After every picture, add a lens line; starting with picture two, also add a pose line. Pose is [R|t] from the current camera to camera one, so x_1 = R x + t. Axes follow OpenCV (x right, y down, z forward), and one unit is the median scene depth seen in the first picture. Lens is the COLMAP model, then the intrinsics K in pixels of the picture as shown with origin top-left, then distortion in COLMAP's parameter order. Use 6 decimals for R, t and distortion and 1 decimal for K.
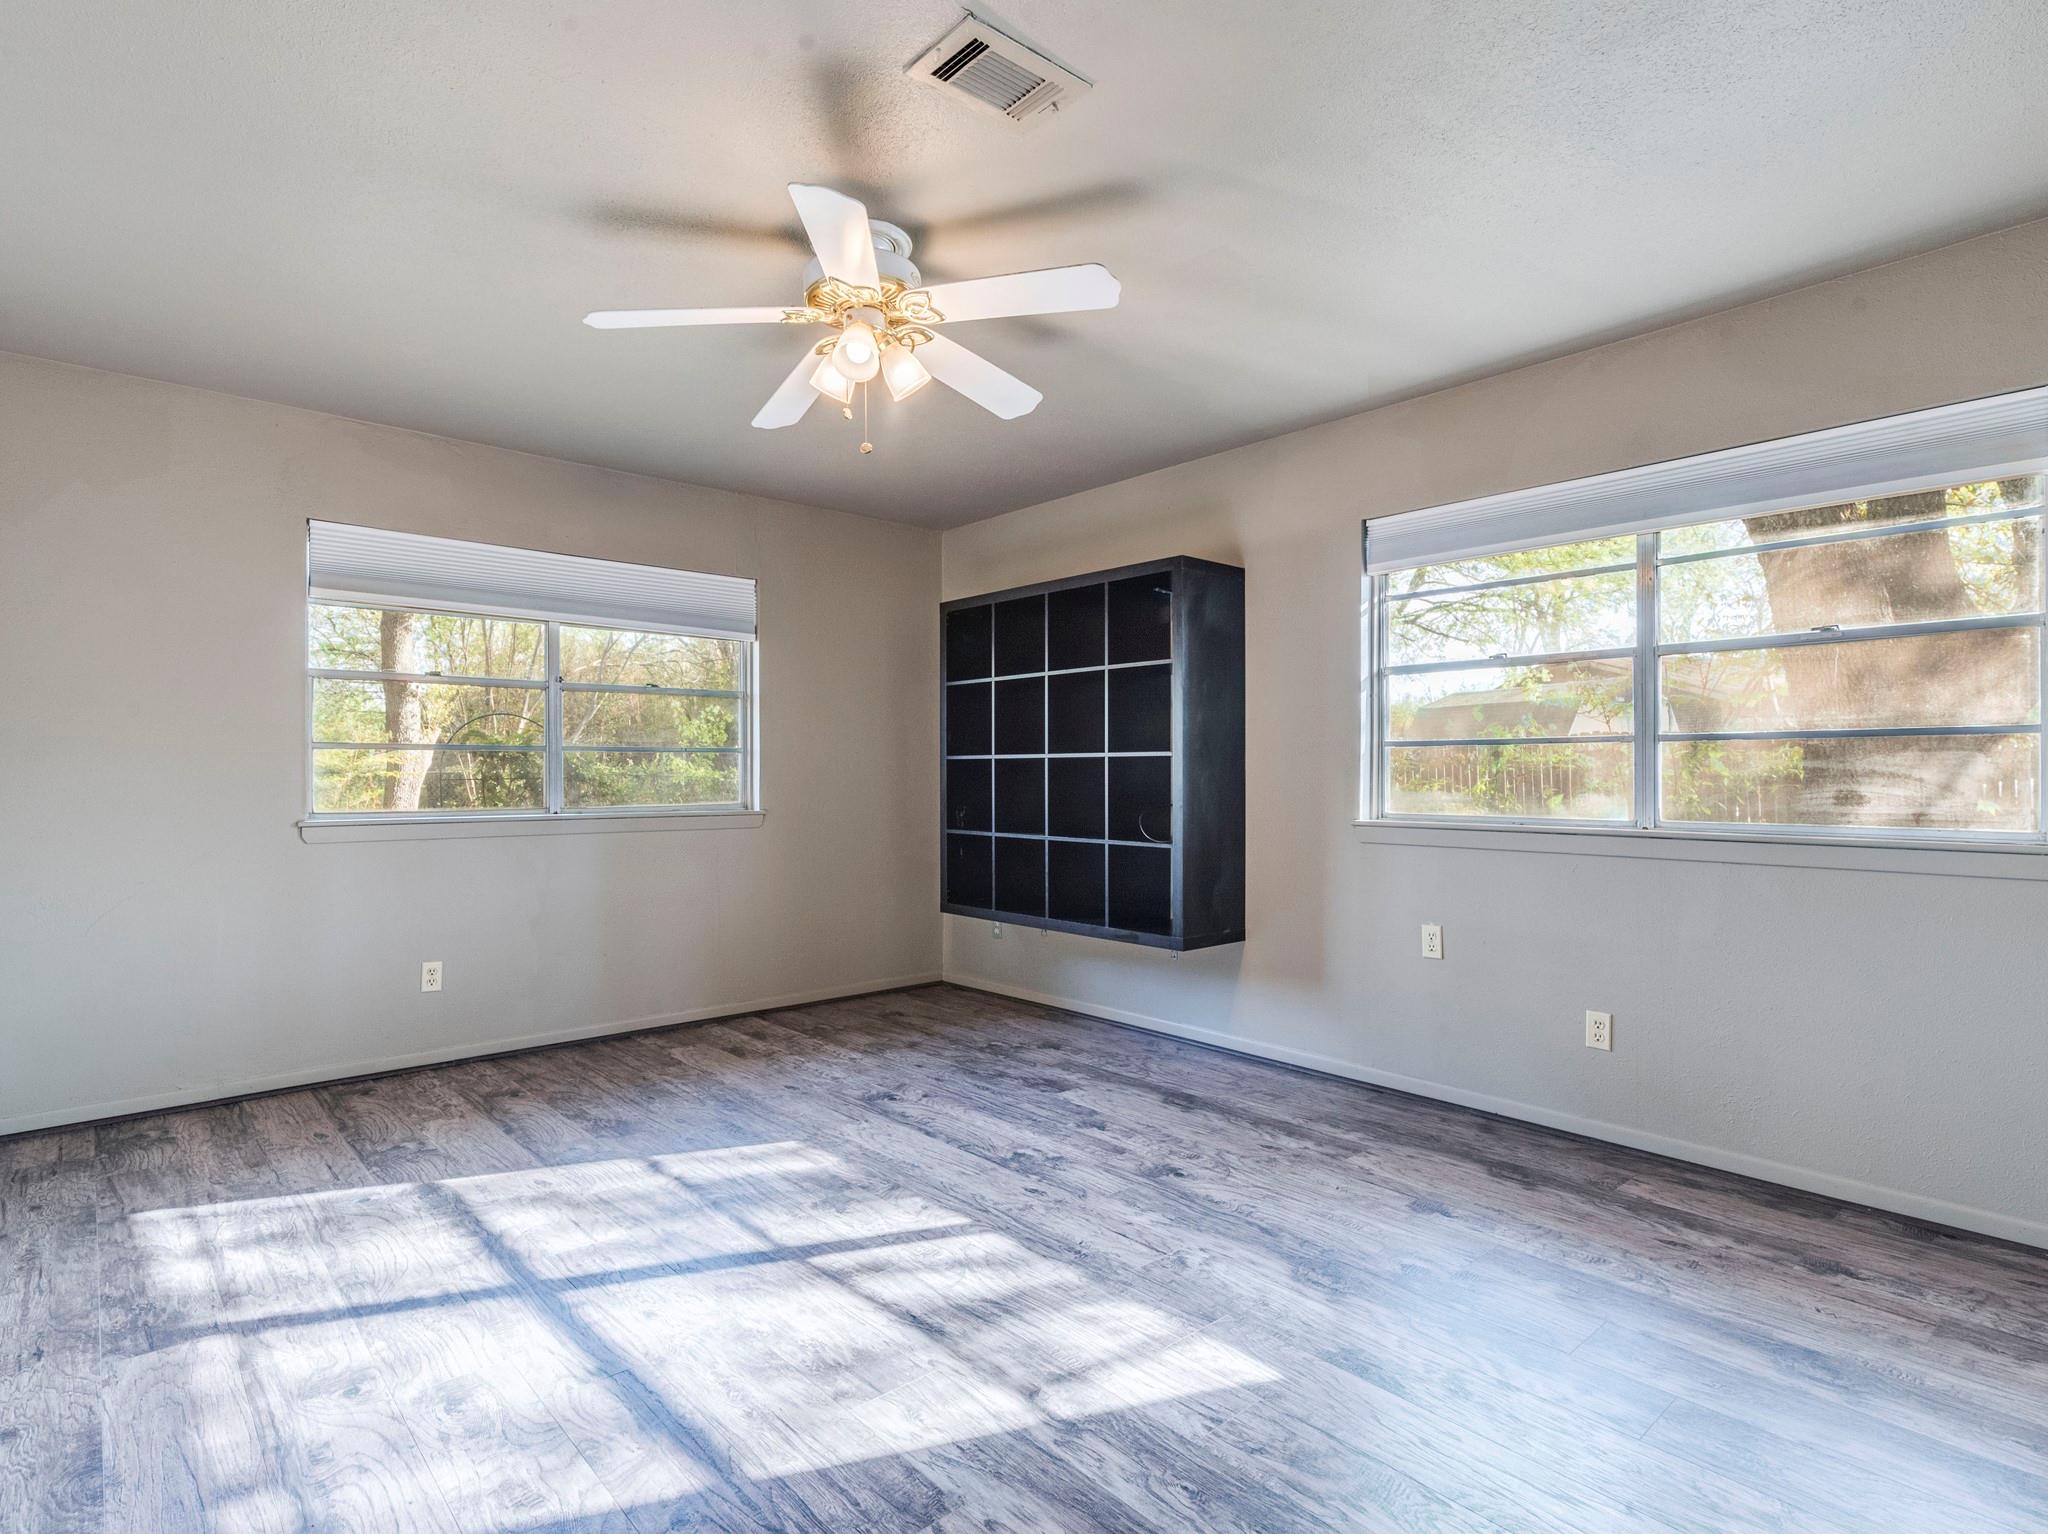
lens RADIAL K [[1011.5, 0, 1034.3], [0, 1011.5, 775.7], [0, 0, 1]] dist [0.000445, -0.000078]
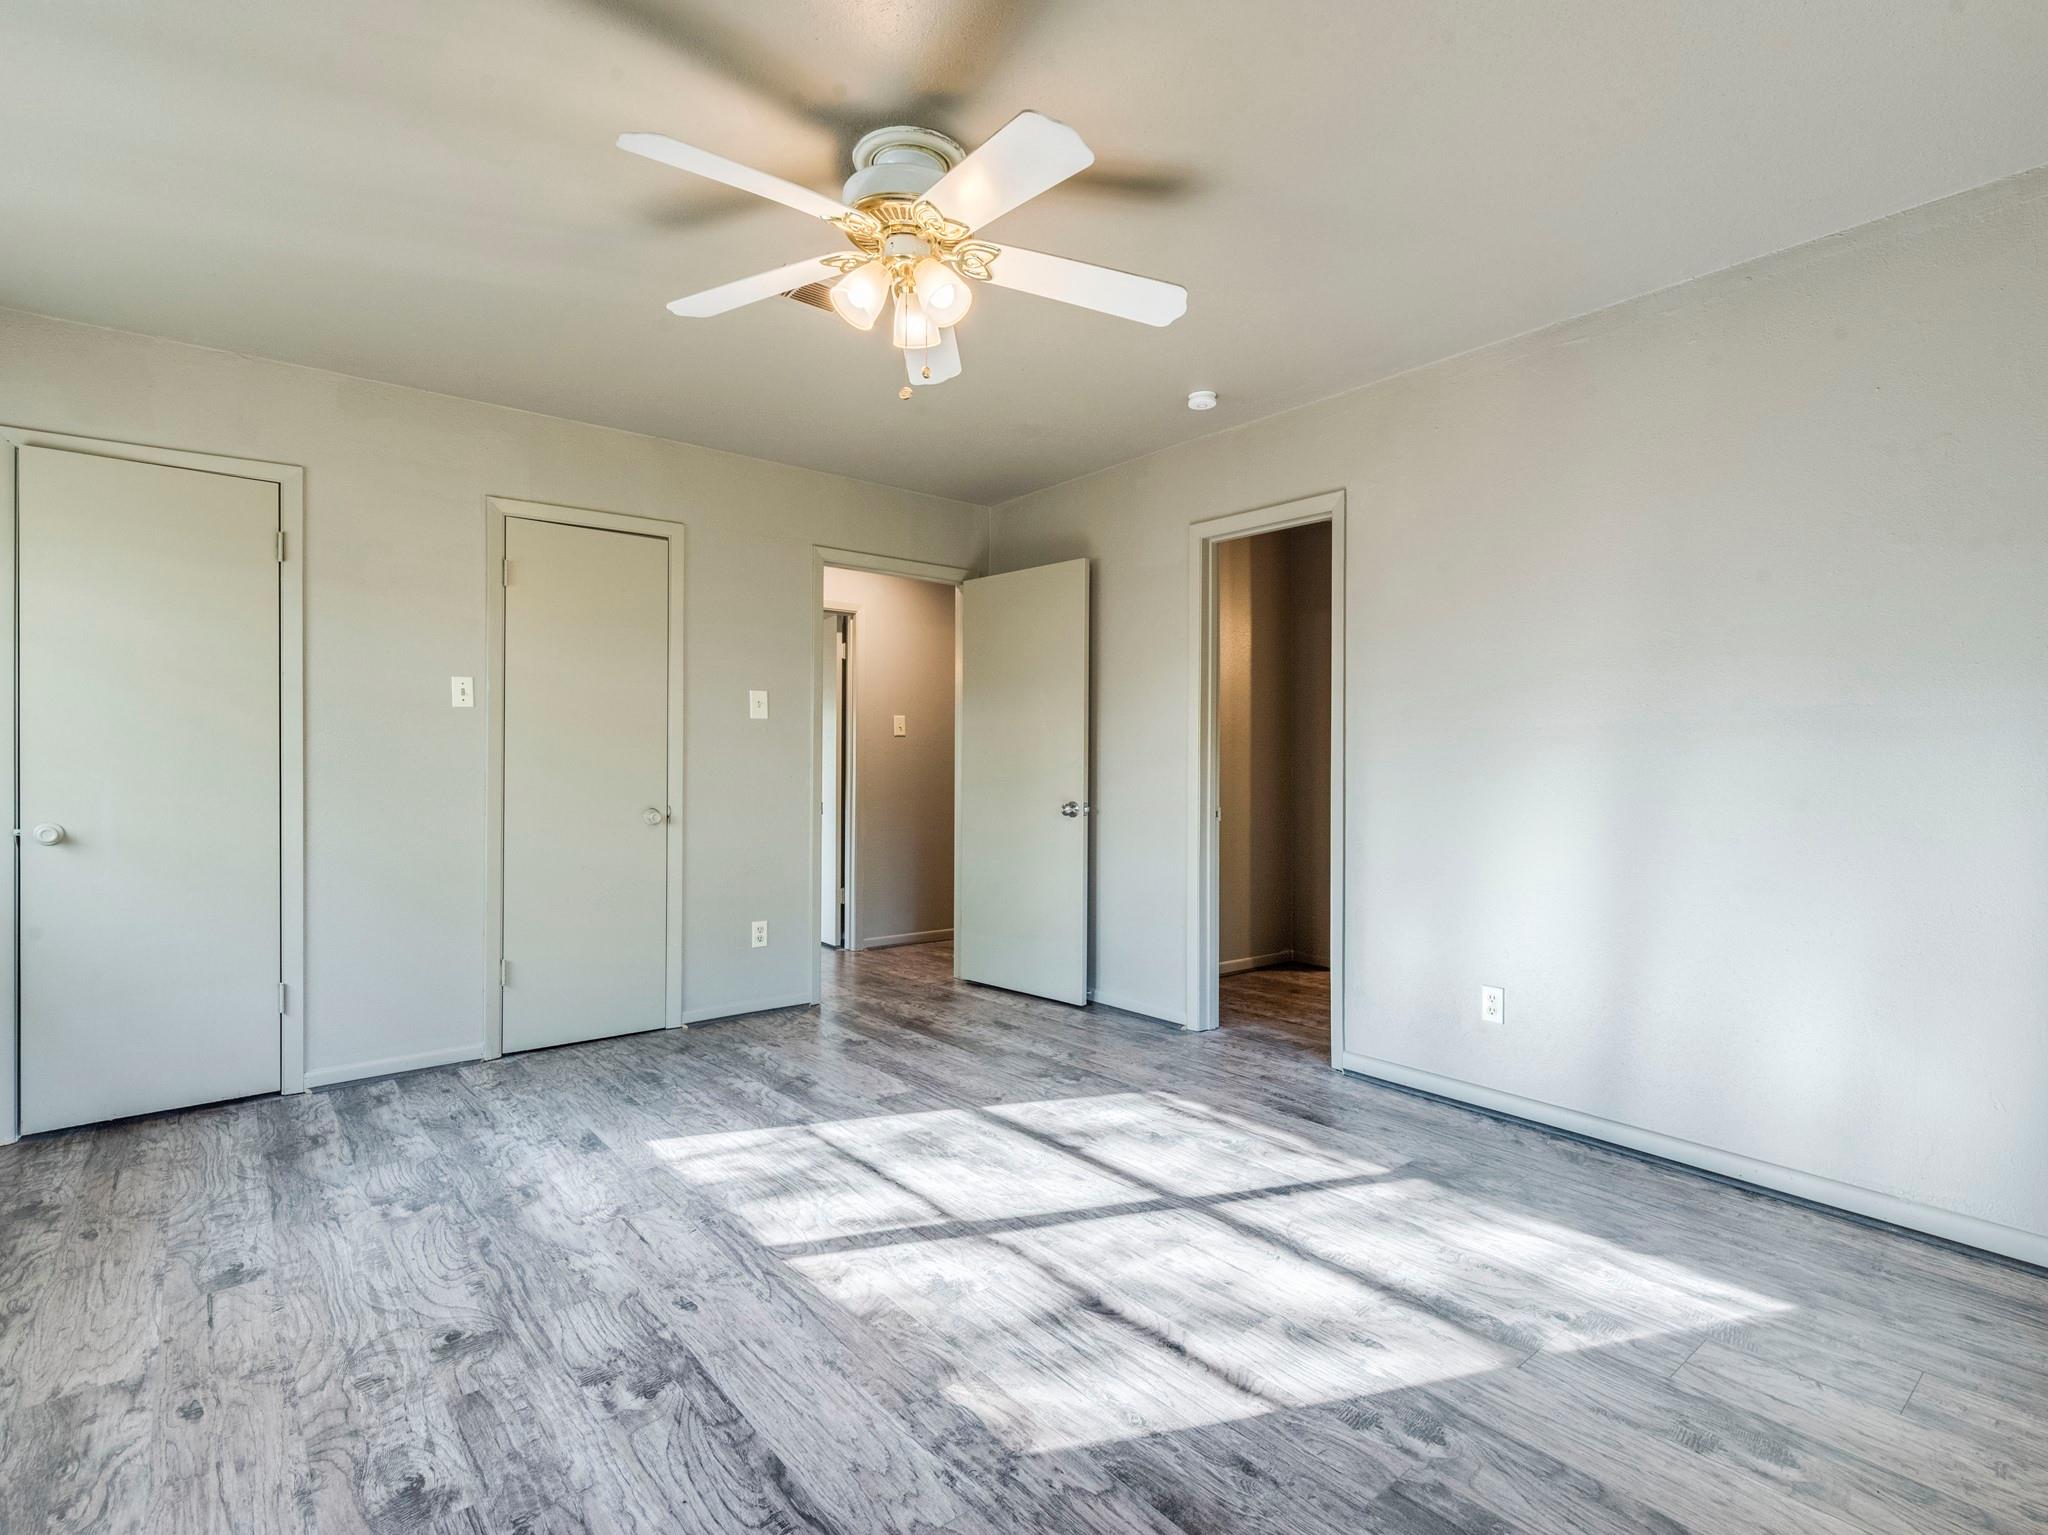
lens RADIAL K [[1011.5, 0, 1034.3], [0, 1011.5, 776.2], [0, 0, 1]] dist [0.000445, -0.000078]
pose [[-0.998380, -0.003544, 0.056783, -0.312900], [-0.003231, 0.999979, 0.005590, 0.010049], [-0.056801, 0.005397, -0.998371, 1.804617]]
